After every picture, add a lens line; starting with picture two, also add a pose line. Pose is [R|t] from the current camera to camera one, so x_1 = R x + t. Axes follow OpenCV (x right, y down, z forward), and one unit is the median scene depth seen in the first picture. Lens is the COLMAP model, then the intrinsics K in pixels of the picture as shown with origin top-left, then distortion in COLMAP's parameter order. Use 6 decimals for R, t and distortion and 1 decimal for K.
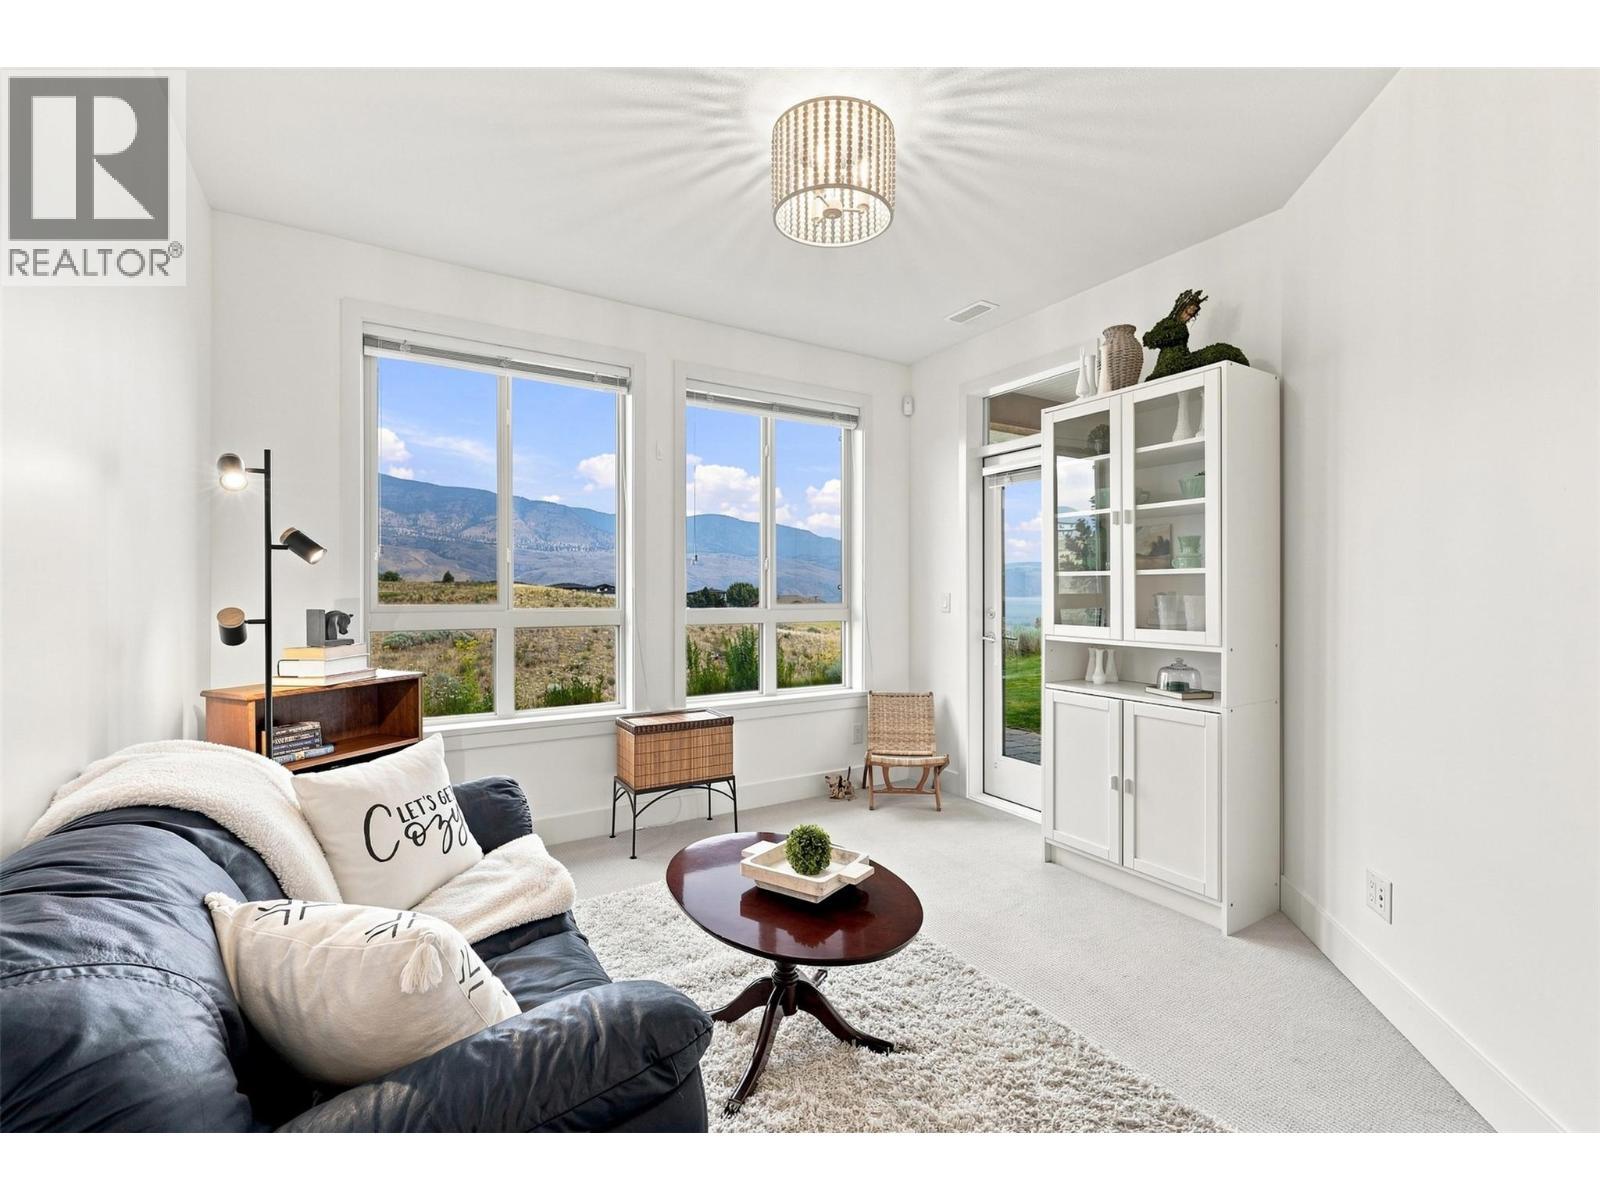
lens RADIAL K [[700.6, 0, 801.6], [0, 700.6, 594.7], [0, 0, 1]] dist [0.000581, 0.000181]
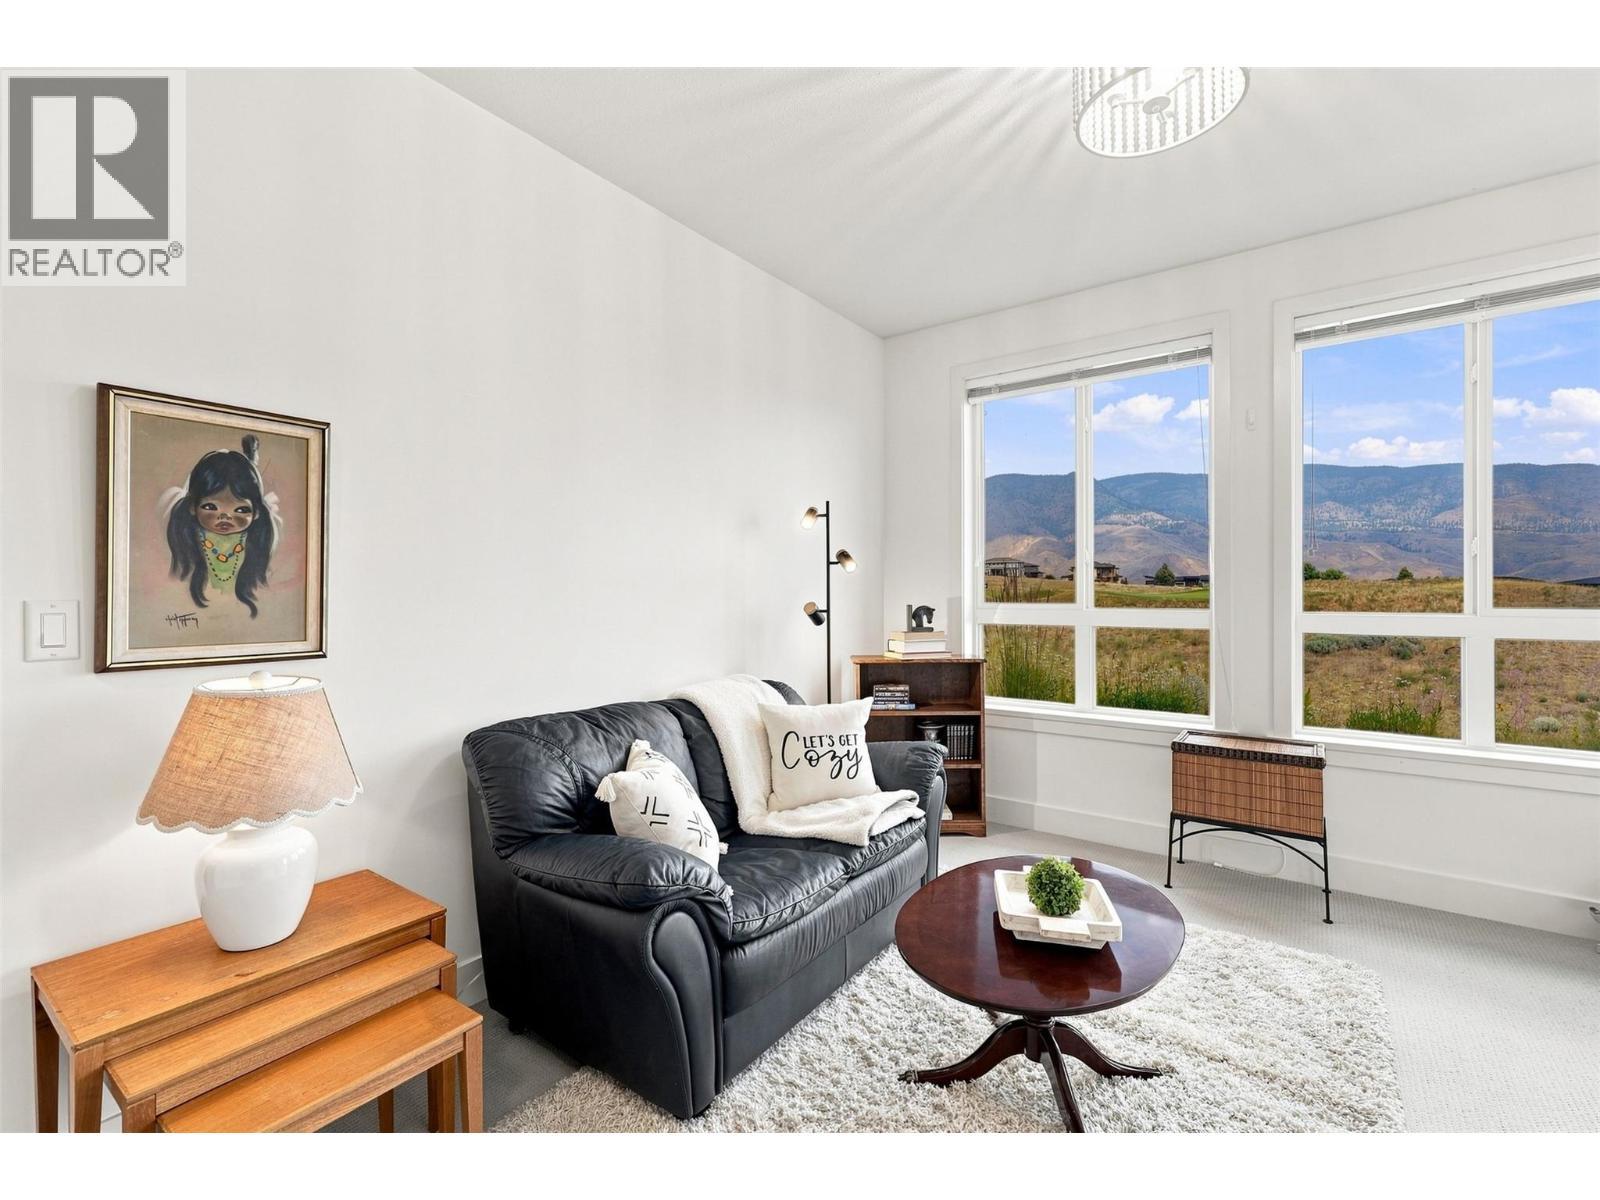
lens RADIAL K [[700.6, 0, 801.6], [0, 700.6, 594.7], [0, 0, 1]] dist [0.000581, 0.000181]
pose [[0.373815, 0.000054, -0.927503, 0.399033], [0.000650, 1.000000, 0.000321, 0.000550], [0.927503, -0.000723, 0.373815, 0.218549]]
